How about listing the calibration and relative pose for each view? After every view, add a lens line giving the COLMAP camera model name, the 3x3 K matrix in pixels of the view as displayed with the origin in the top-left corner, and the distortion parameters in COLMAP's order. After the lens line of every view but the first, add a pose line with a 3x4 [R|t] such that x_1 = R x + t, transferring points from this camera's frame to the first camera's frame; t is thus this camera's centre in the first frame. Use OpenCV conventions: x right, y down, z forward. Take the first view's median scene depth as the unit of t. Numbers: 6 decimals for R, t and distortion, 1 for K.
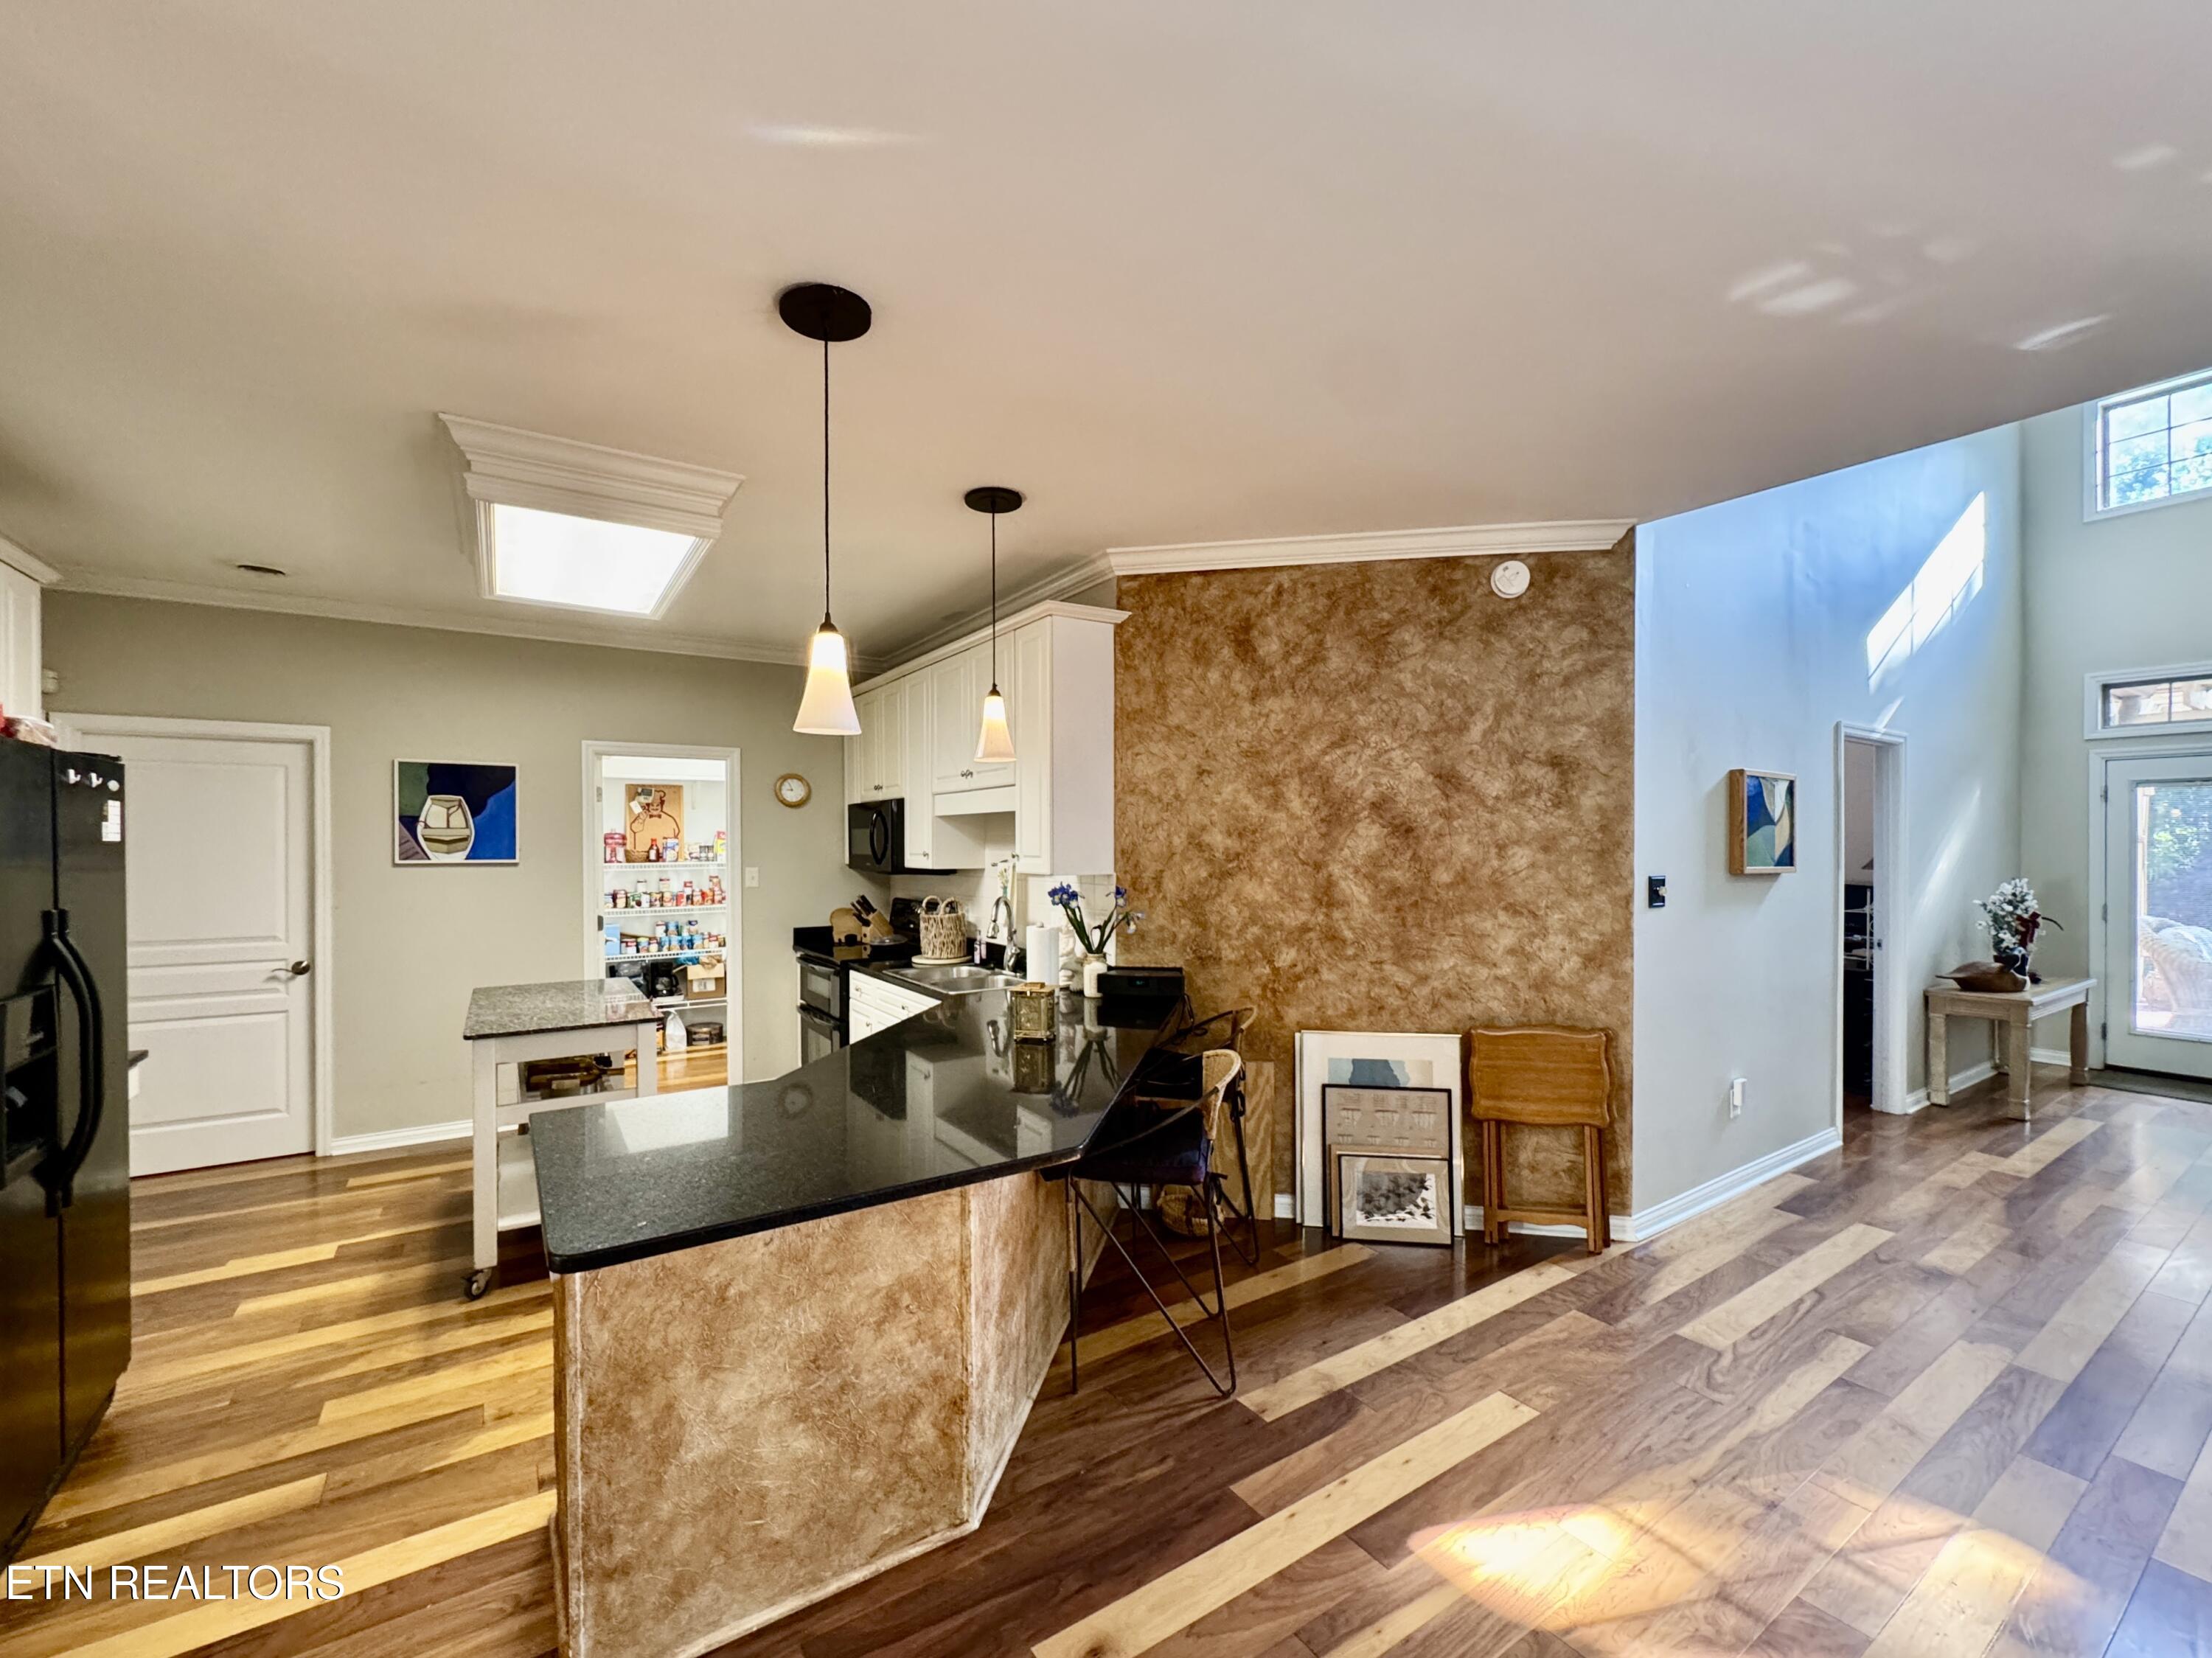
lens RADIAL K [[927.7, 0, 1112.5], [0, 927.7, 842.4], [0, 0, 1]] dist [-0.000568, 0.000227]
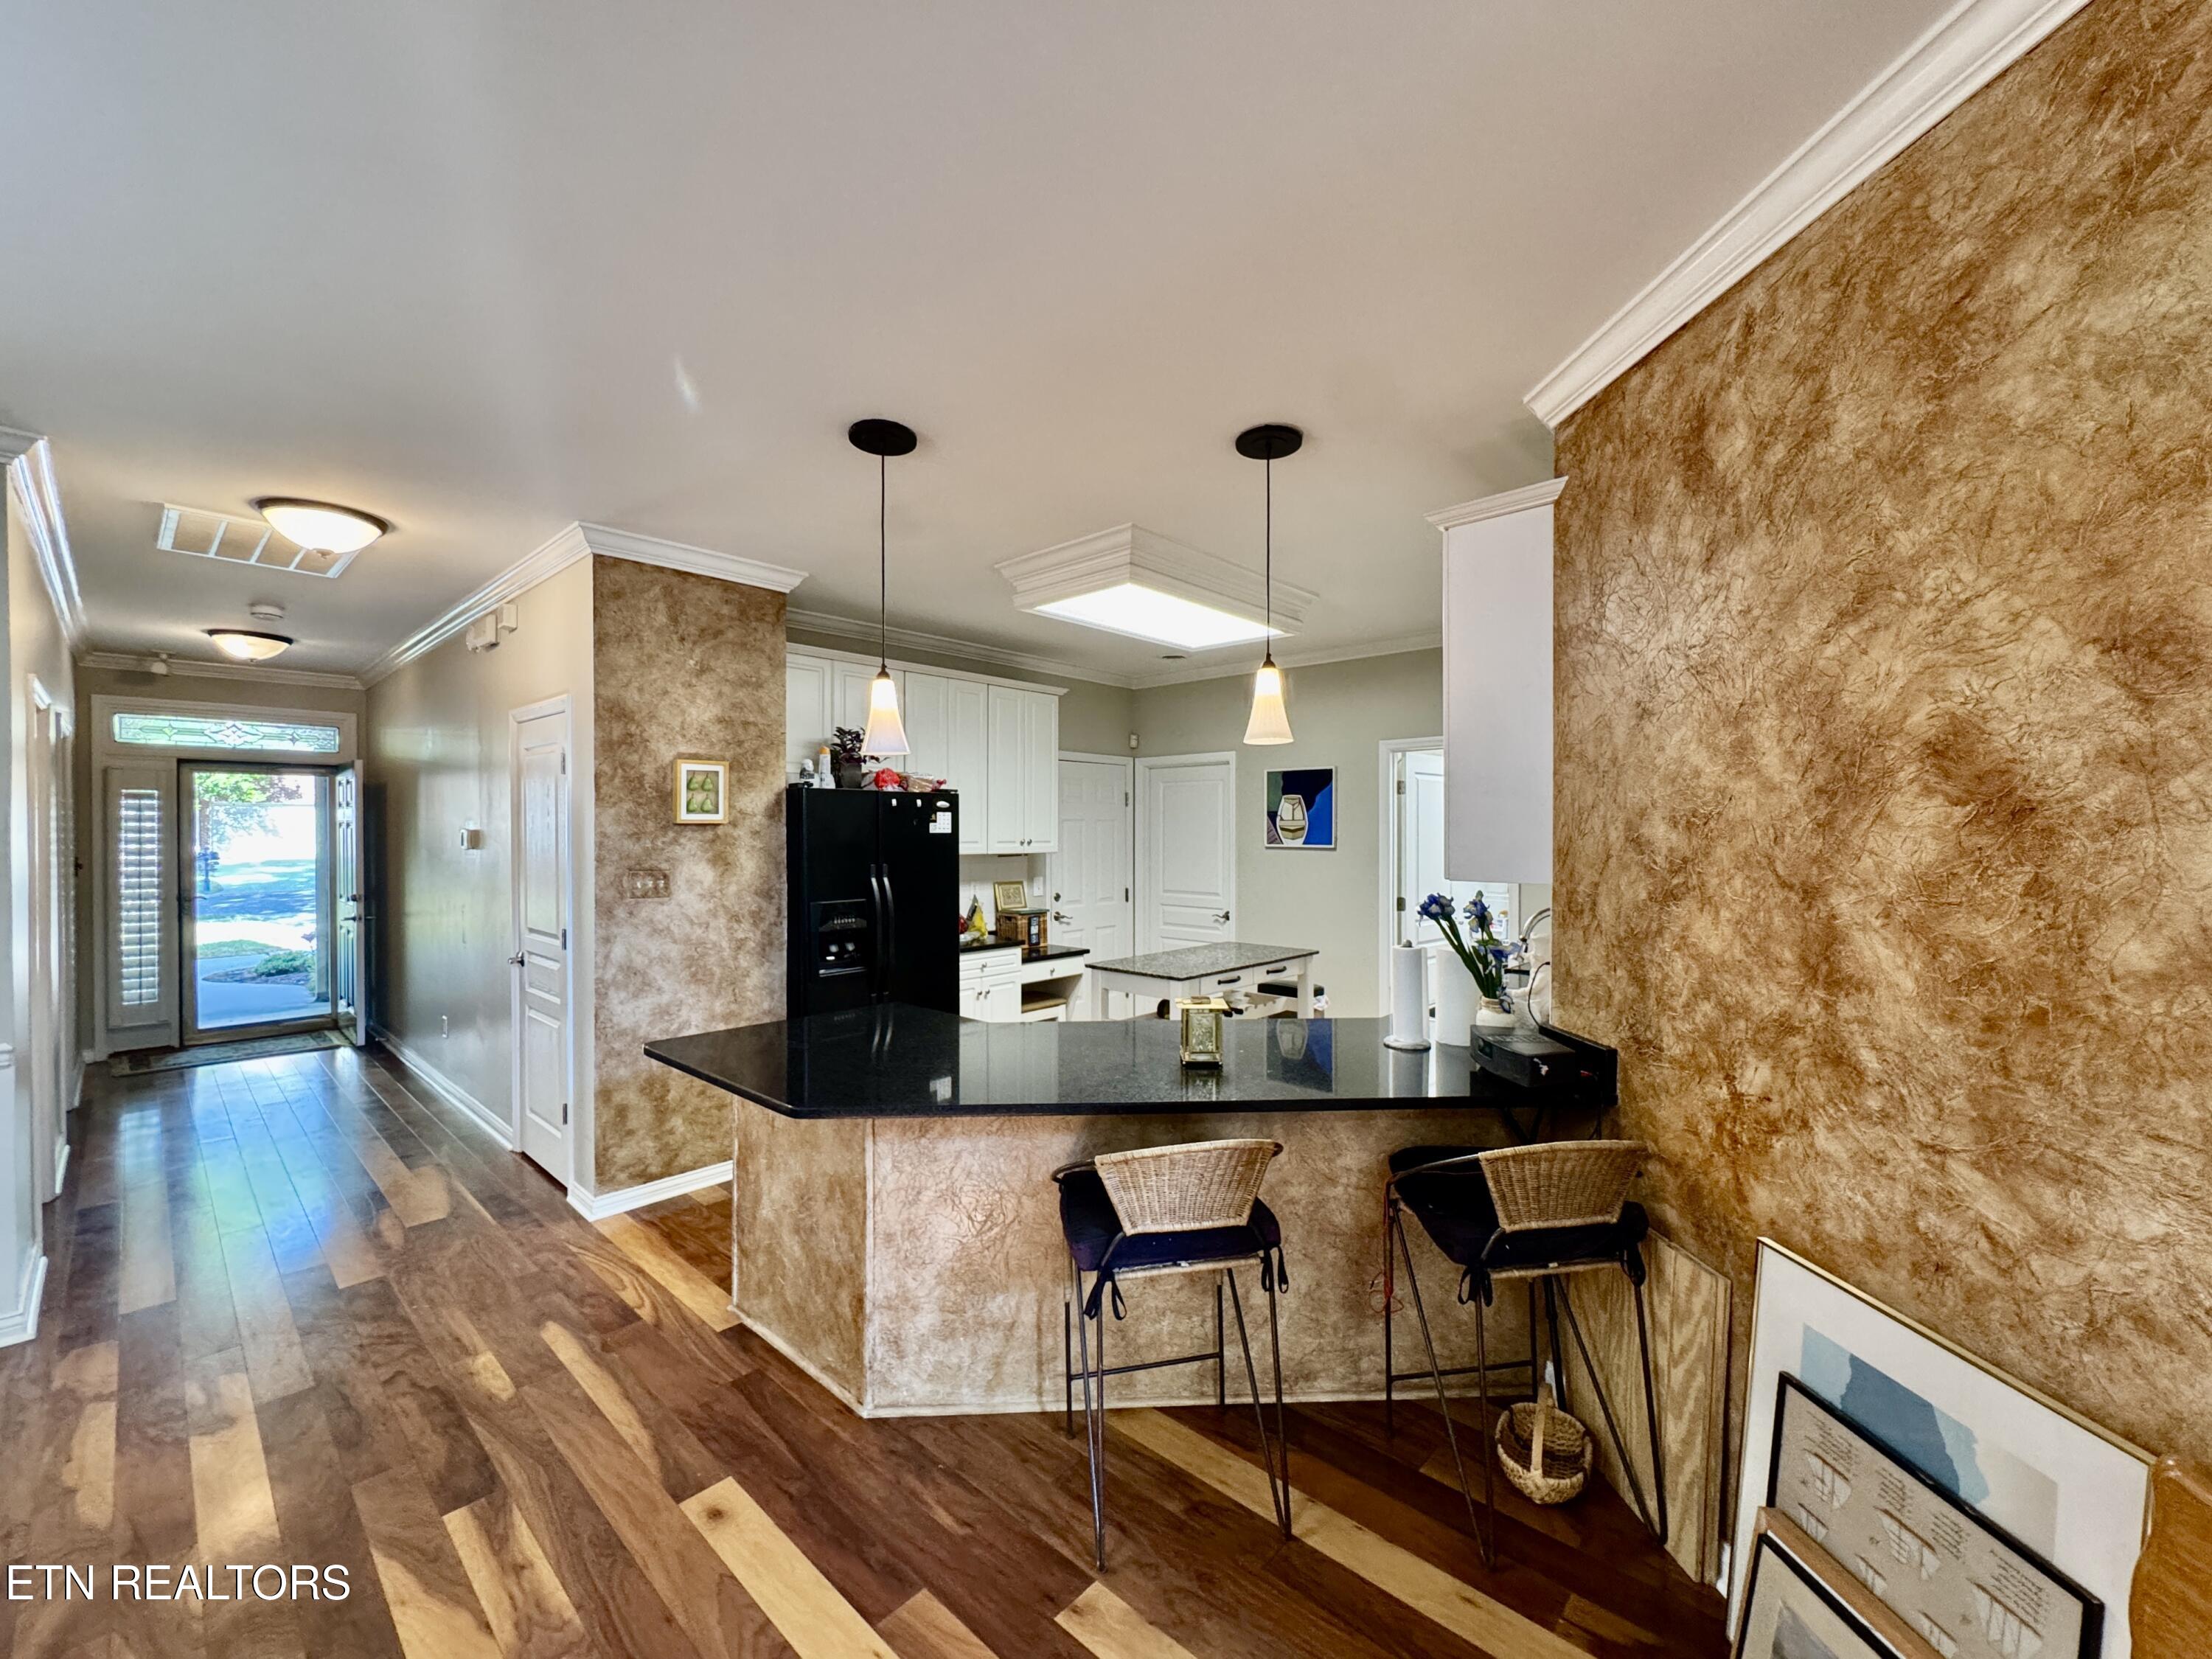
lens RADIAL K [[902.7, 0, 1106.0], [0, 902.7, 829.5], [0, 0, 1]] dist [-0.001117, -0.000035]
pose [[0.230555, 0.001741, -0.973058, 0.570095], [0.002454, 0.999994, 0.002371, -0.007311], [0.973056, -0.002934, 0.230549, 0.565519]]
